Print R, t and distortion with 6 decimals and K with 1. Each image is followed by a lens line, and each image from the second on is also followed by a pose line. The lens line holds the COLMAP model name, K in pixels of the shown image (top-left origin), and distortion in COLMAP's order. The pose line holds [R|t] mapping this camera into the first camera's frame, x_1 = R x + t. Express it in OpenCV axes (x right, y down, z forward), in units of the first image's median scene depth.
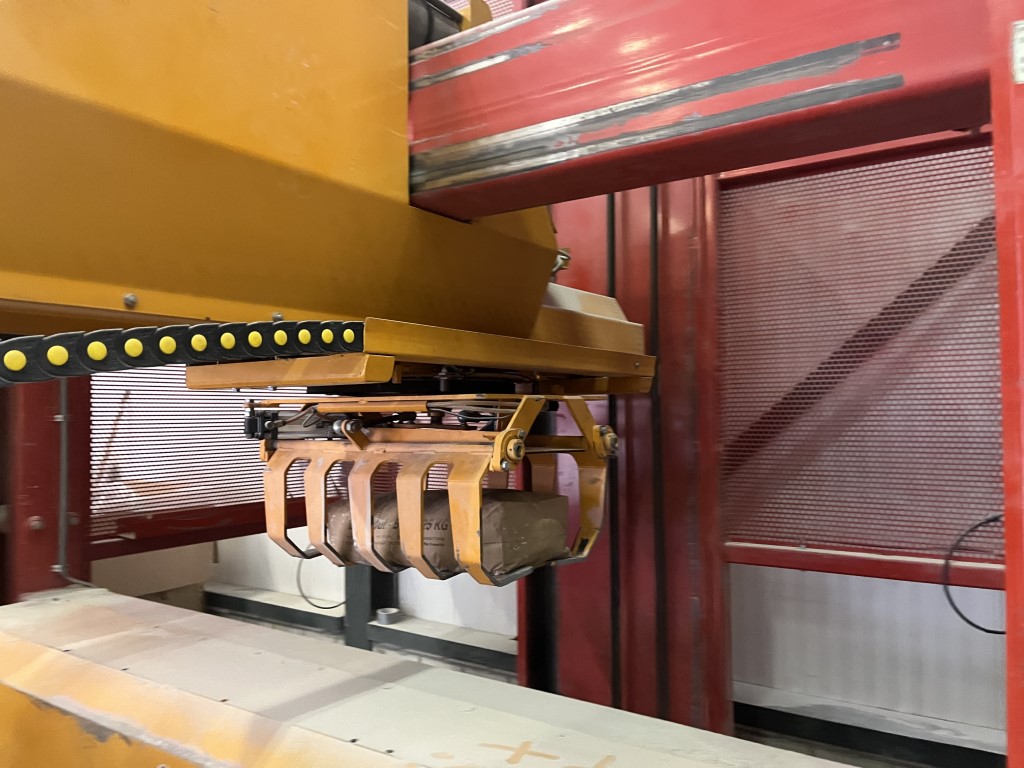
lens RADIAL K [[774.2, 0, 503.5], [0, 774.2, 385.2], [0, 0, 1]] dist [0.066666, -0.096779]
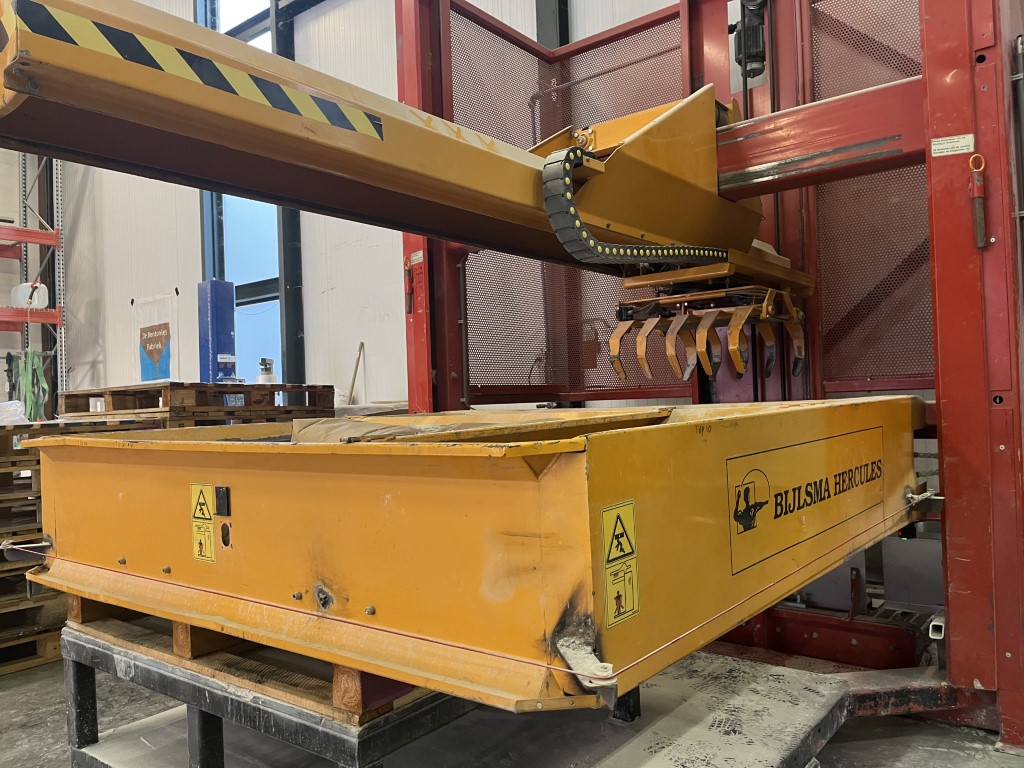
lens RADIAL K [[774.2, 0, 498.7], [0, 774.2, 380.7], [0, 0, 1]] dist [0.066666, -0.096779]
pose [[0.997269, -0.023770, -0.069919, -0.585170], [0.023822, 0.999716, -0.000101, 0.320889], [0.069902, -0.001565, 0.997553, -1.444372]]
